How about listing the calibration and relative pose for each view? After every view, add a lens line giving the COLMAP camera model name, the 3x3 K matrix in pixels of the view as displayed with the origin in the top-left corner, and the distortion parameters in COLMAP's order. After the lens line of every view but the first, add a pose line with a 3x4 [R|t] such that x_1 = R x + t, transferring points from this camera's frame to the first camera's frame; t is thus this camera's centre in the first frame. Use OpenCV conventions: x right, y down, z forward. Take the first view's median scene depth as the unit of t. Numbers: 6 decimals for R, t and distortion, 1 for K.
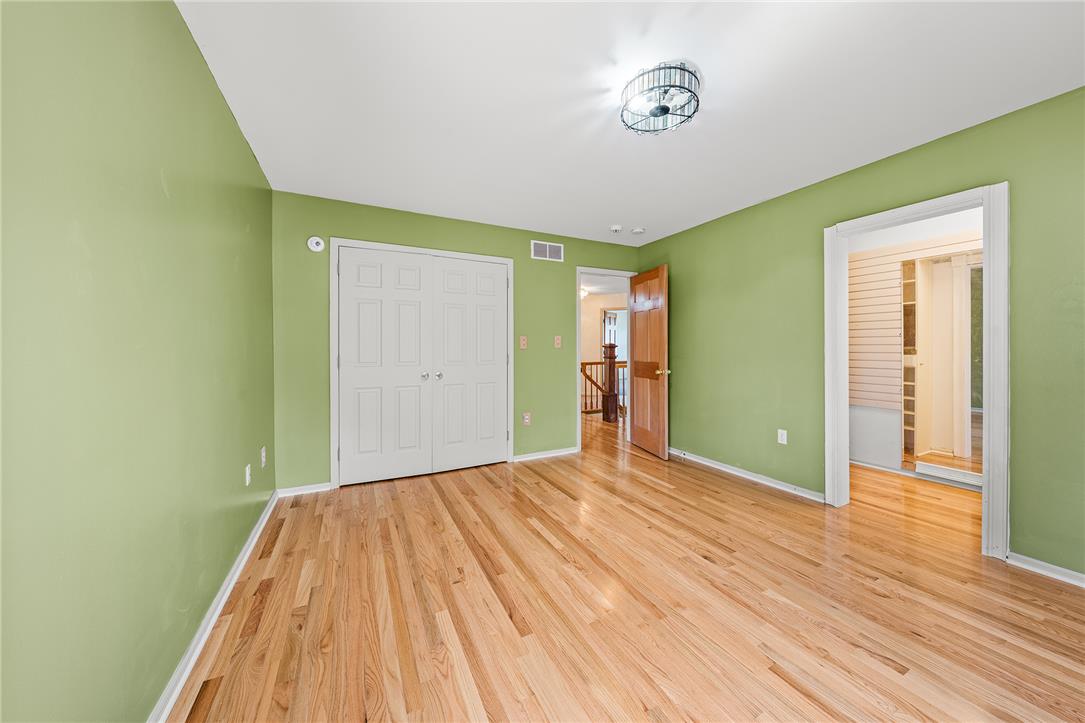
lens RADIAL K [[378.8, 0, 541.4], [0, 378.8, 356.0], [0, 0, 1]] dist [0.001627, 0.000065]
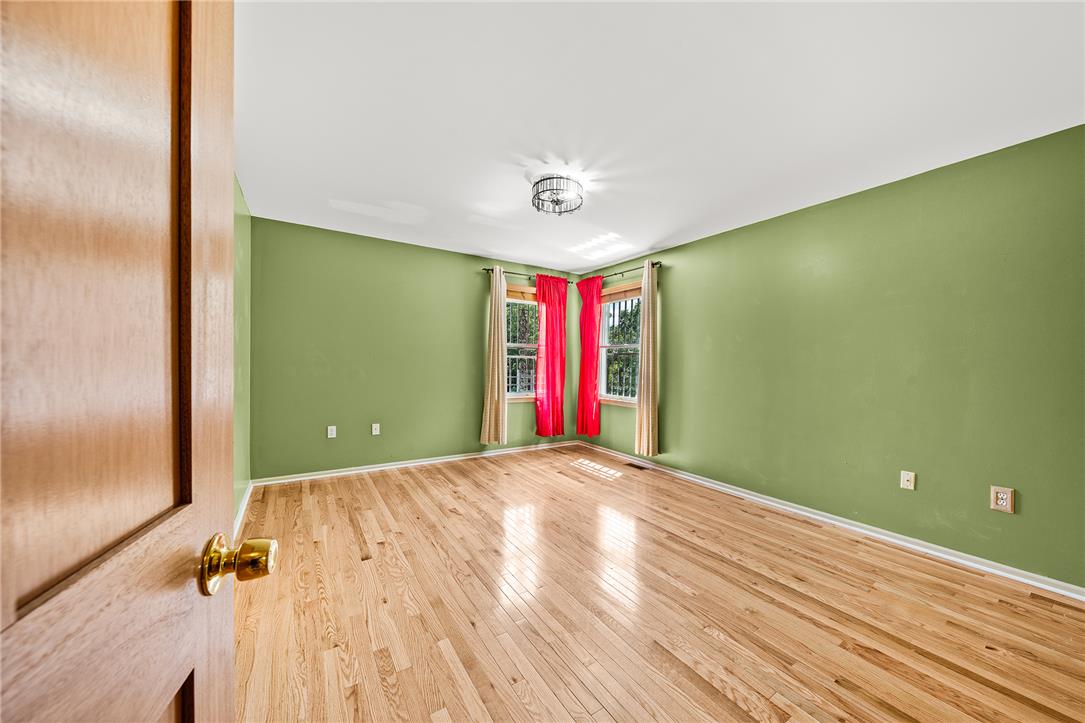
lens RADIAL K [[378.8, 0, 539.9], [0, 378.8, 358.0], [0, 0, 1]] dist [0.001627, 0.000065]
pose [[-0.996170, -0.011709, -0.086649, 0.365576], [-0.012654, 0.999866, 0.010371, -0.040342], [0.086516, 0.011428, -0.996185, 1.814706]]
